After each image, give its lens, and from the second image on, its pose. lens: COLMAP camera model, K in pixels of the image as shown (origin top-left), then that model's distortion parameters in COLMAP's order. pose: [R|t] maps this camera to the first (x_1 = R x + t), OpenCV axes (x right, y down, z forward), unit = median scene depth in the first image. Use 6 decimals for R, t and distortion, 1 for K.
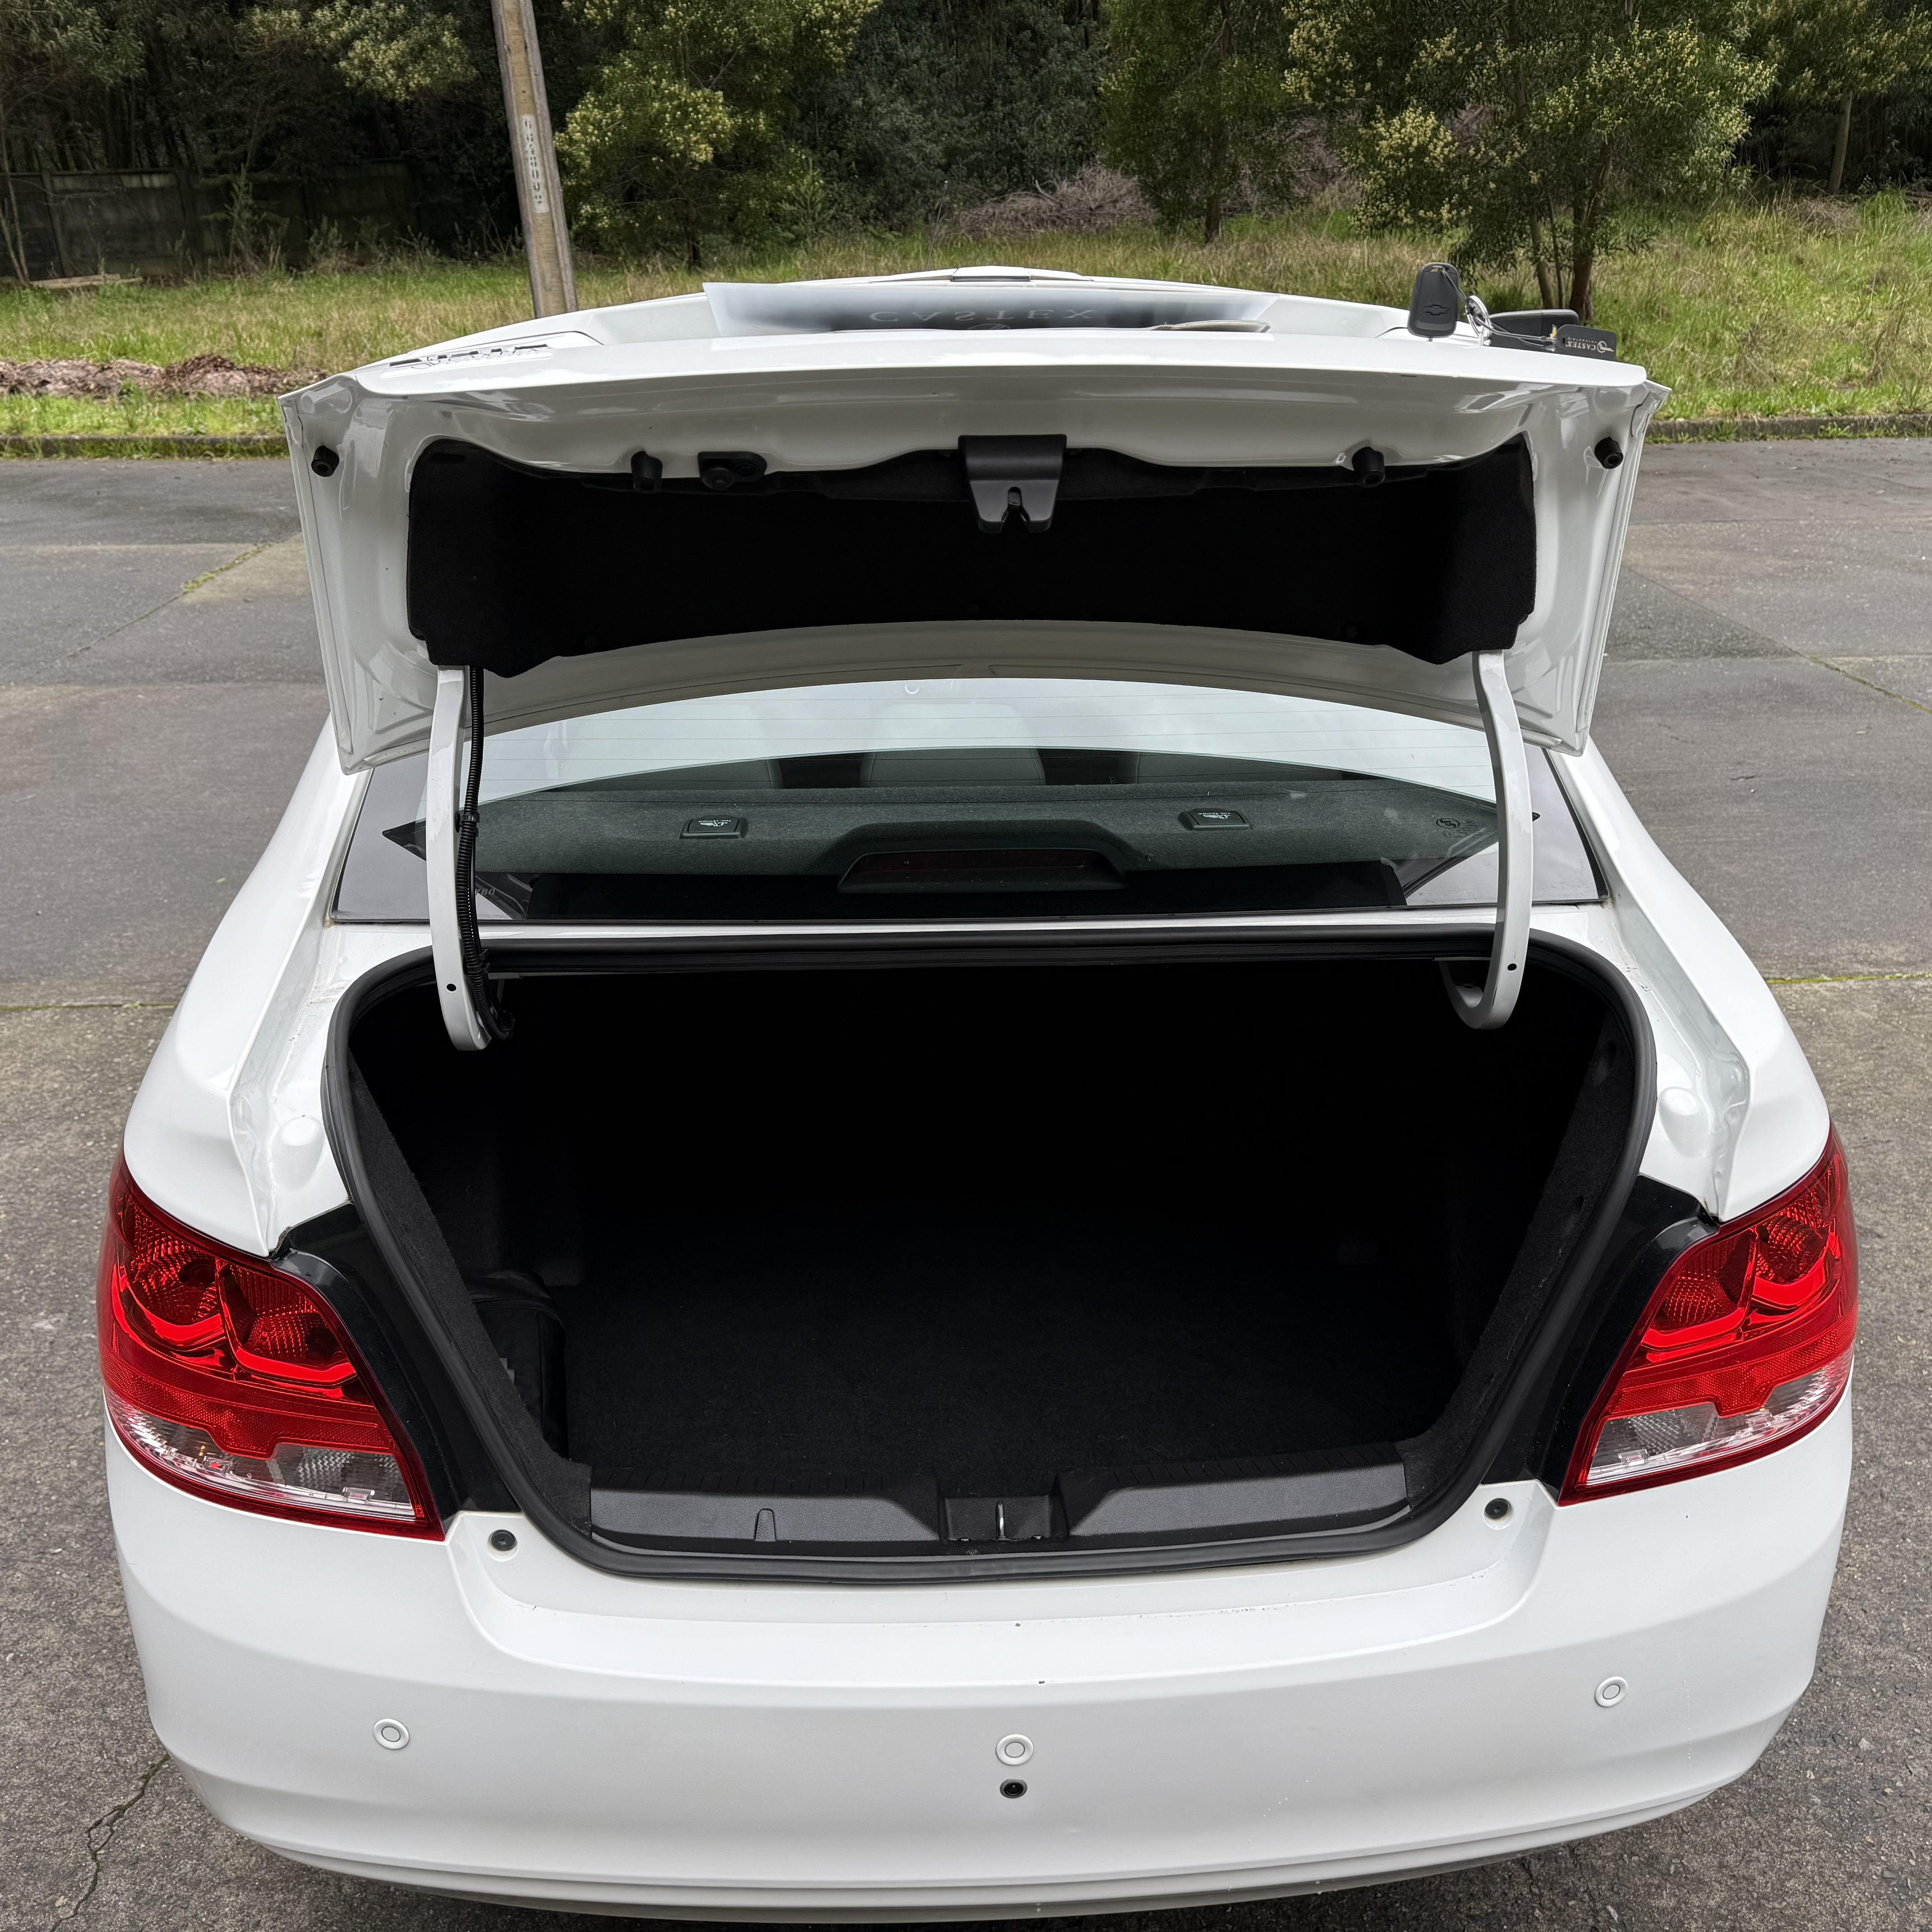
lens RADIAL K [[1824.1, 0, 945.3], [0, 1824.1, 964.7], [0, 0, 1]] dist [0.030087, -0.030790]
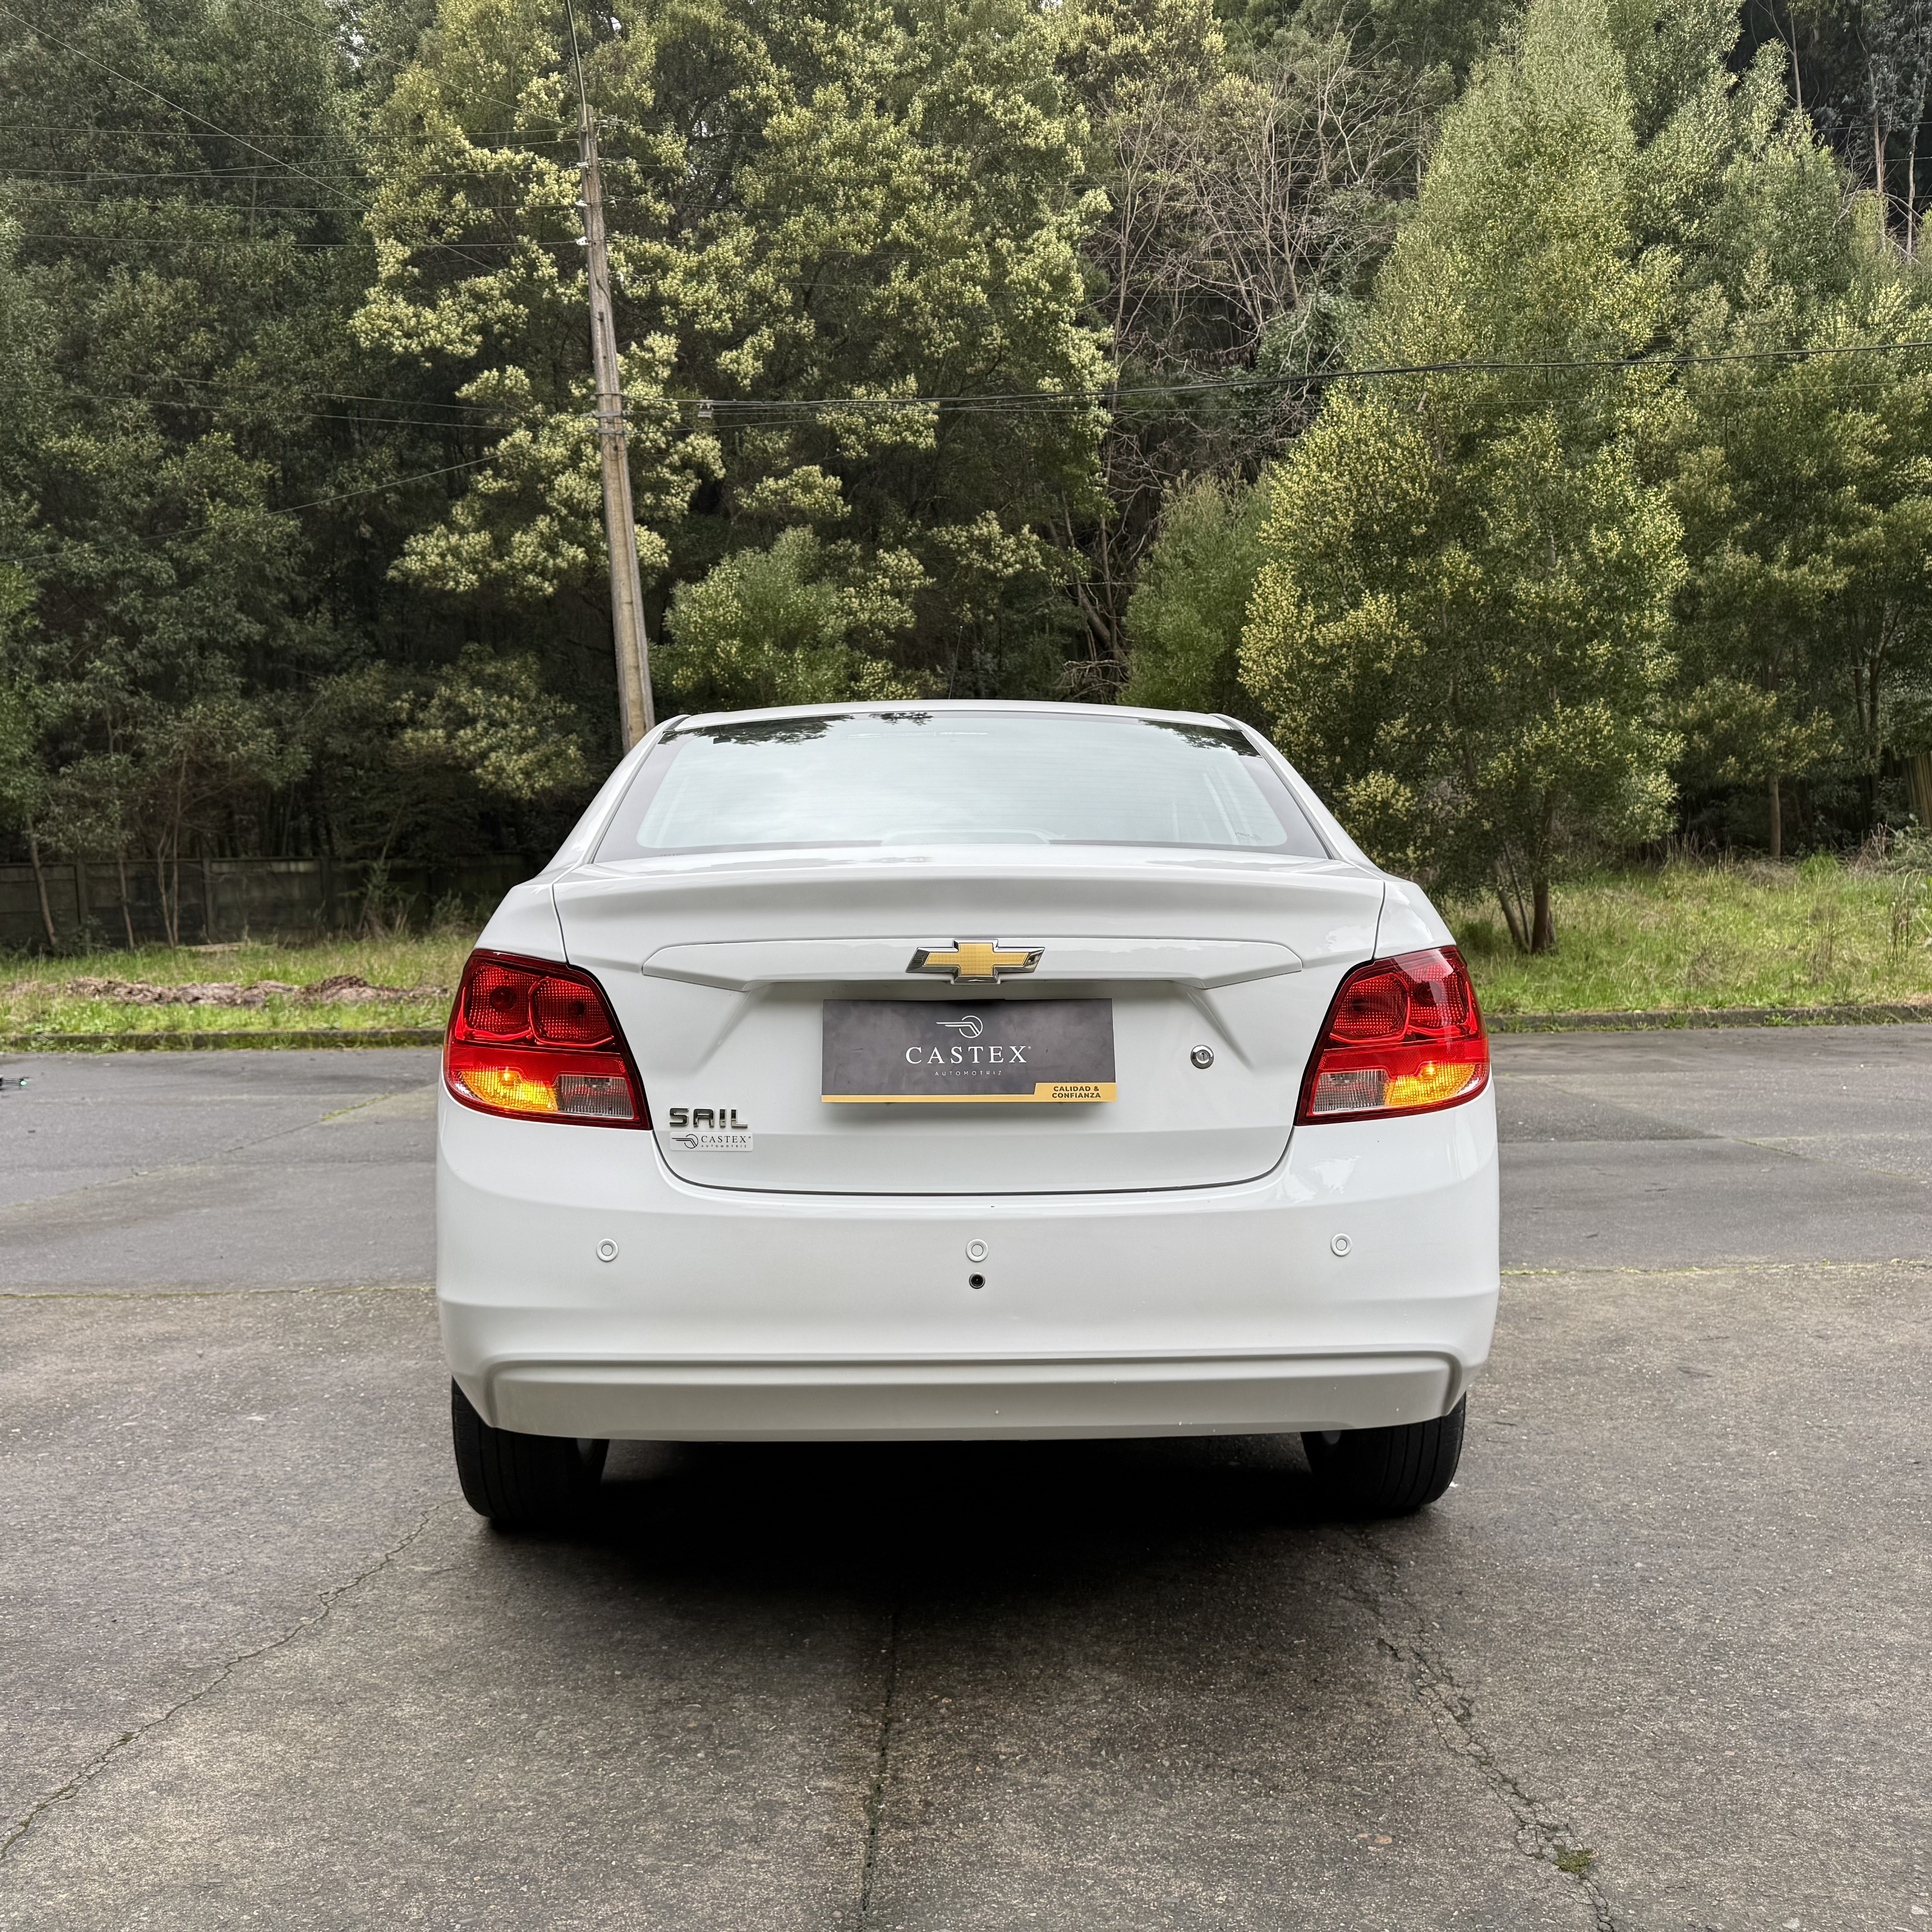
lens RADIAL K [[1783.7, 0, 960.0], [0, 1783.7, 970.7], [0, 0, 1]] dist [0.202843, -0.409053]
pose [[0.999800, -0.003800, -0.019627, 0.004923], [-0.003411, 0.934939, -0.354793, 0.067929], [0.019698, 0.354789, 0.934739, -0.055777]]
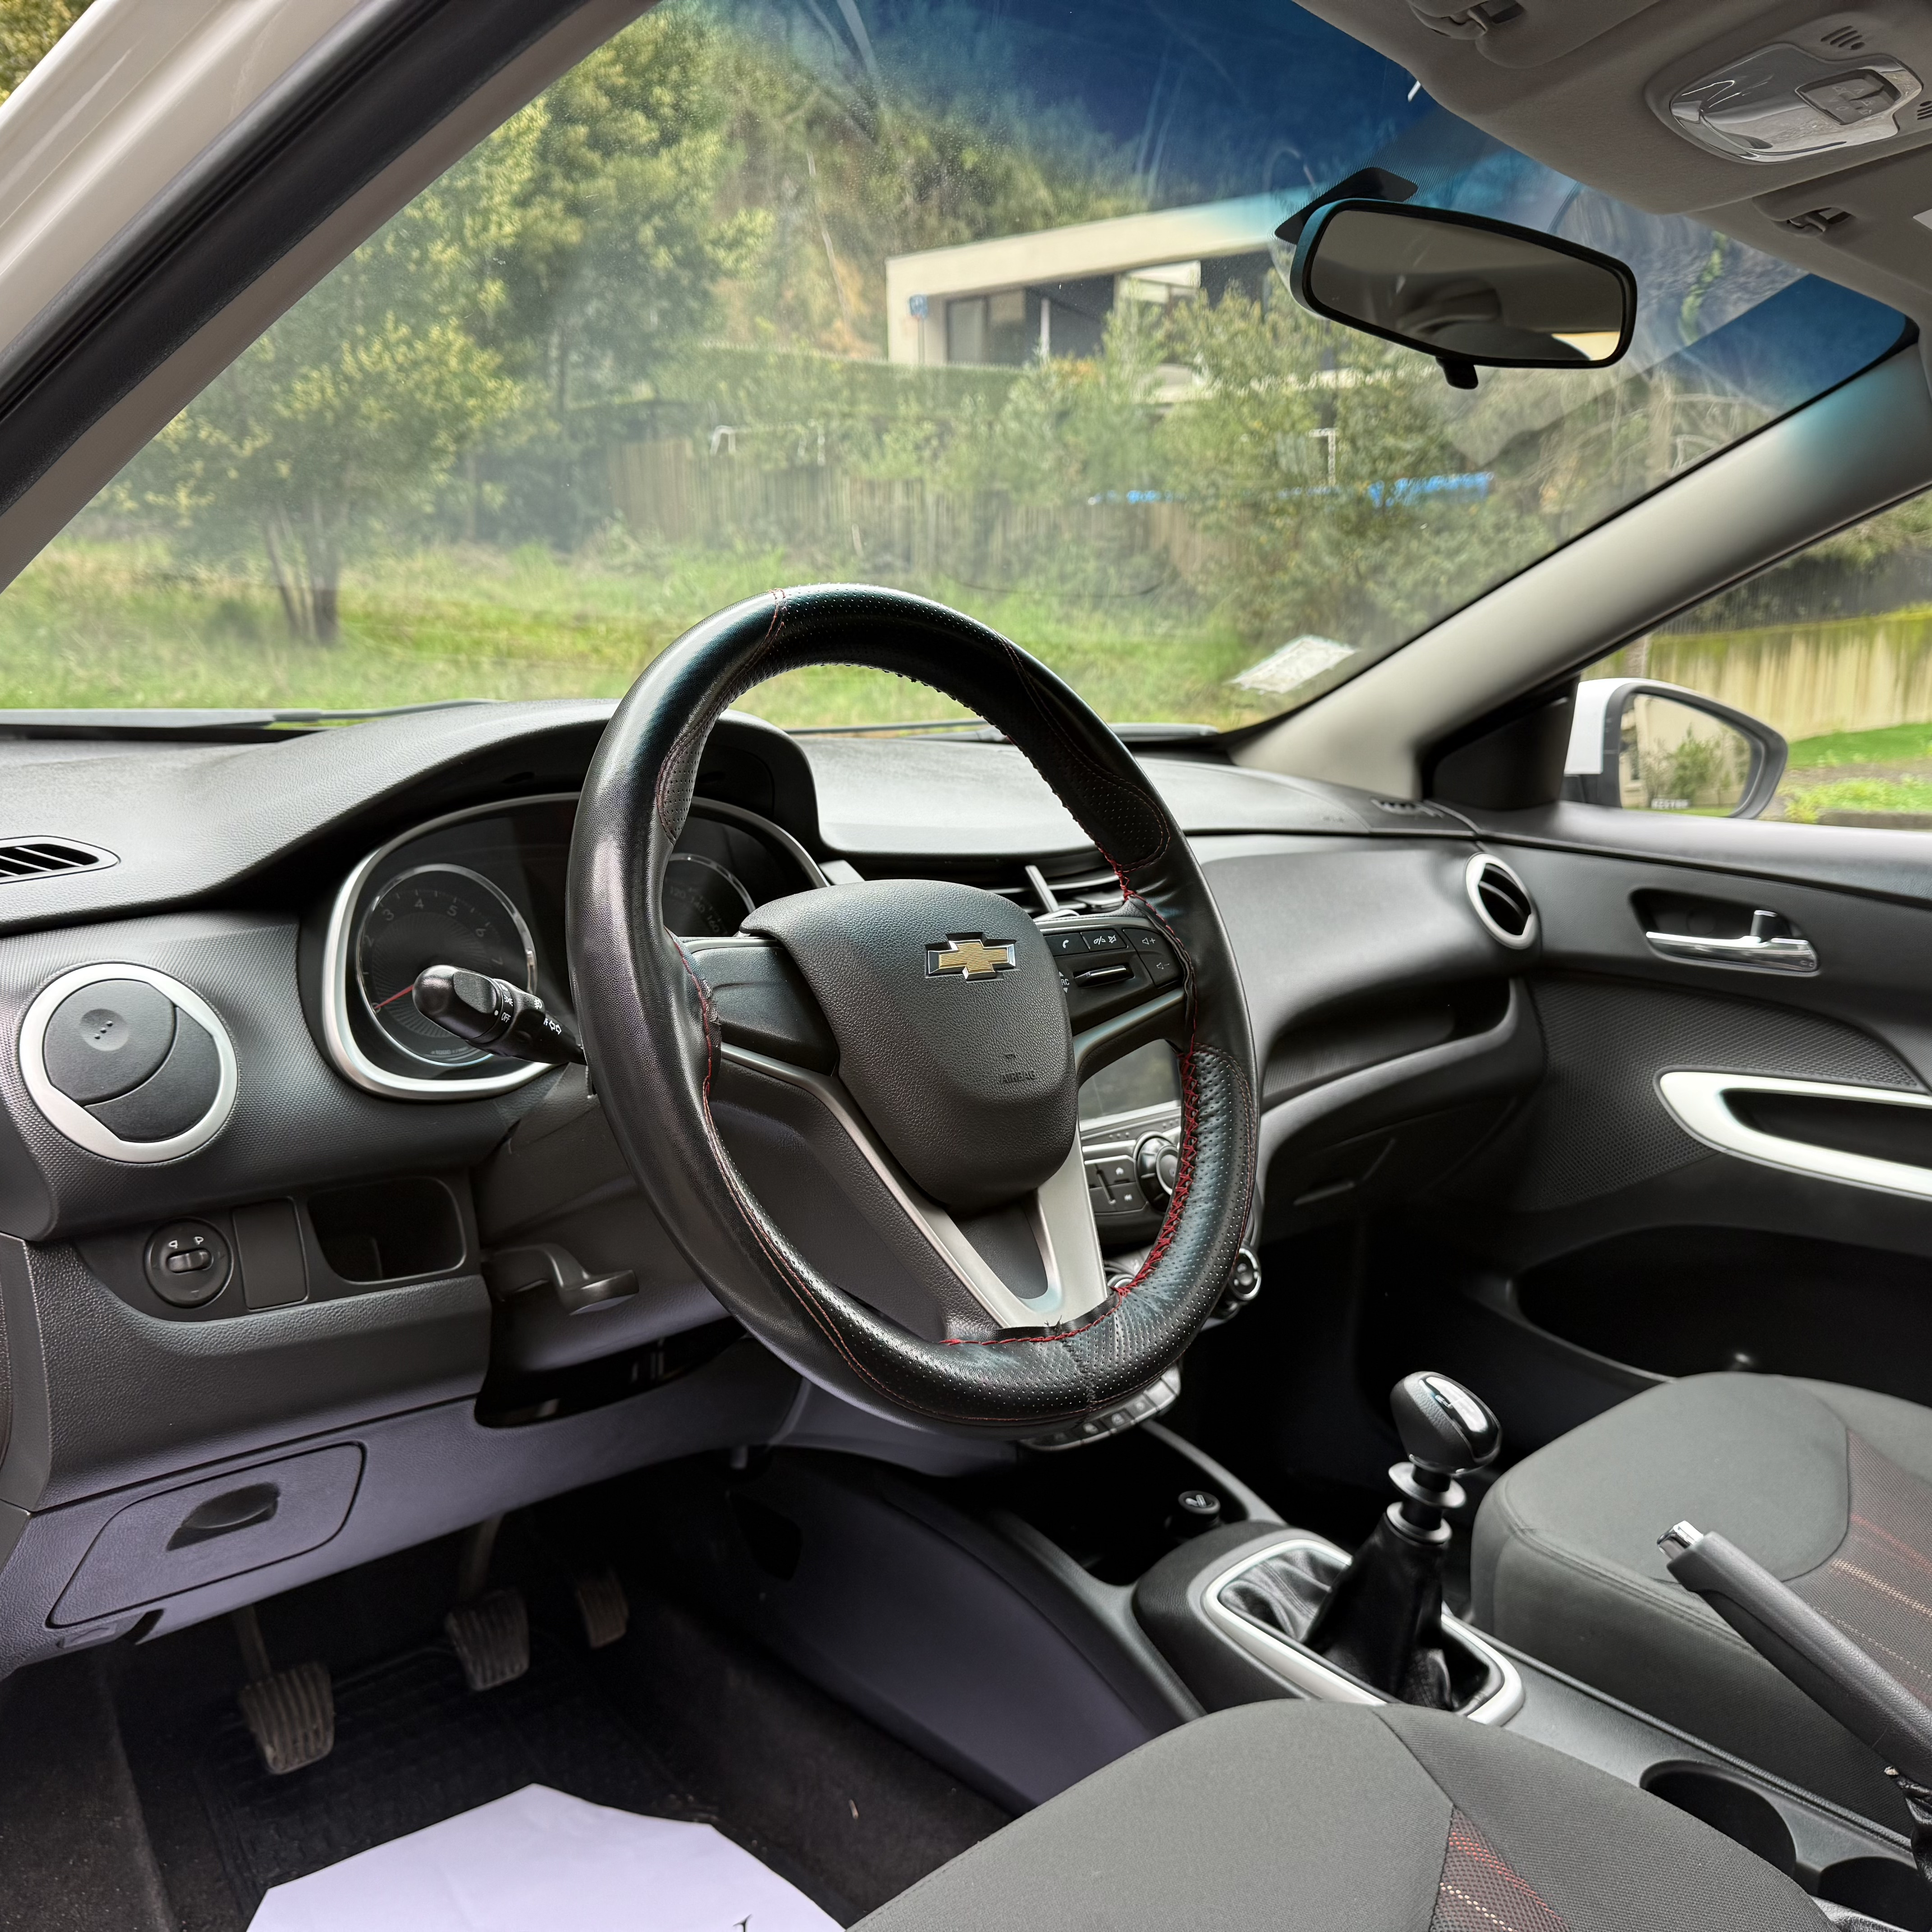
lens RADIAL K [[1812.3, 0, 966.0], [0, 1812.3, 966.0], [0, 0, 1]] dist [0.244898, -0.659666]
pose [[0.722916, -0.071513, 0.687226, -0.062492], [0.199120, 0.973994, -0.108107, -0.036693], [-0.661622, 0.214993, 0.718355, 0.191112]]
